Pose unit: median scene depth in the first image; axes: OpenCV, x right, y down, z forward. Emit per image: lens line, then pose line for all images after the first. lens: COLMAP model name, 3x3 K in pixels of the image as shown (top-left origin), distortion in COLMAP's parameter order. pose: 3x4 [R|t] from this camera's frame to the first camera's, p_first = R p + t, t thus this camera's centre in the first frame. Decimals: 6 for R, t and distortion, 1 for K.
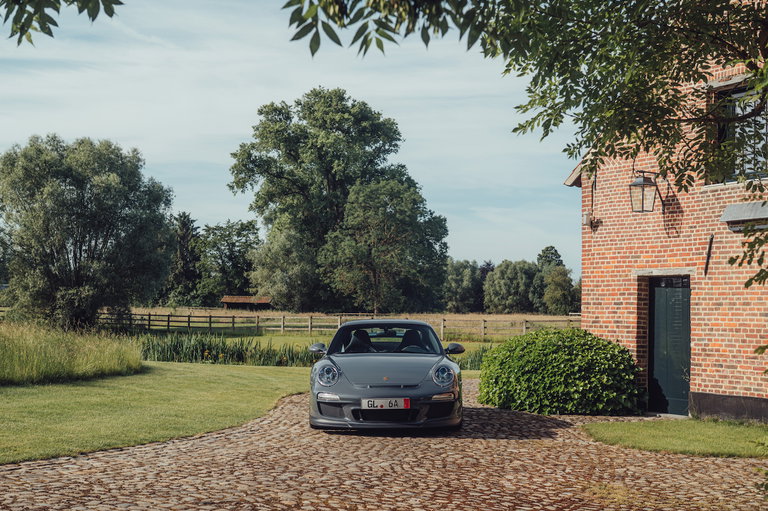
lens RADIAL K [[1060.0, 0, 384.0], [0, 1060.0, 255.5], [0, 0, 1]] dist [0.011946, 0.034121]
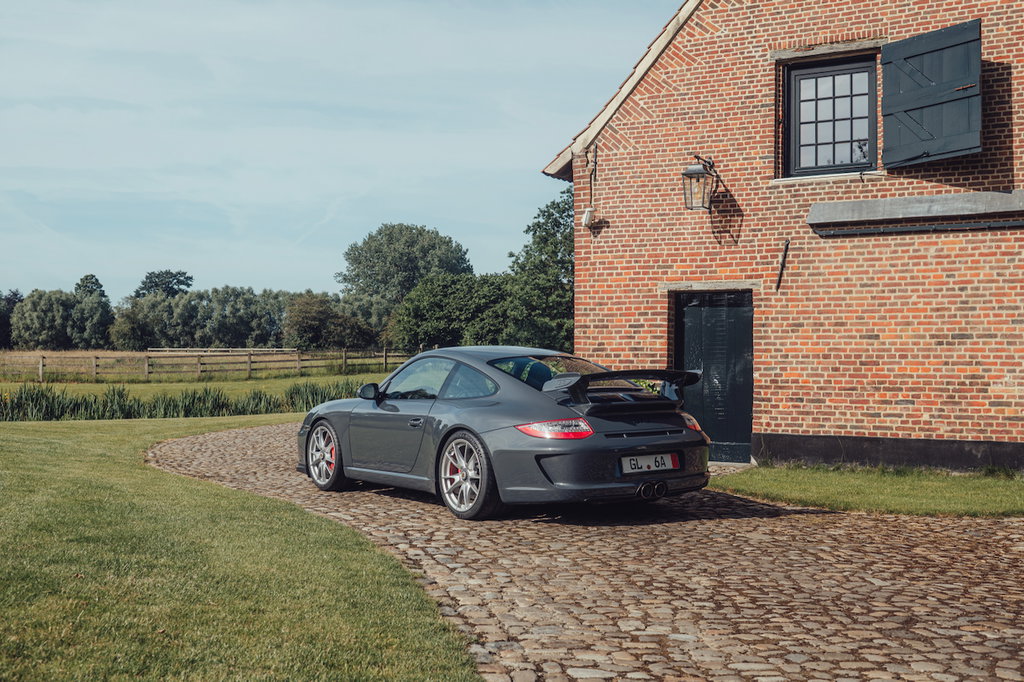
lens RADIAL K [[1127.9, 0, 512.0], [0, 1127.9, 341.0], [0, 0, 1]] dist [0.008278, 0.000939]
pose [[0.872128, -0.007084, 0.489226, -0.296518], [-0.016275, 0.998922, 0.043479, 0.023542], [-0.489006, -0.045881, 0.871073, 0.343907]]
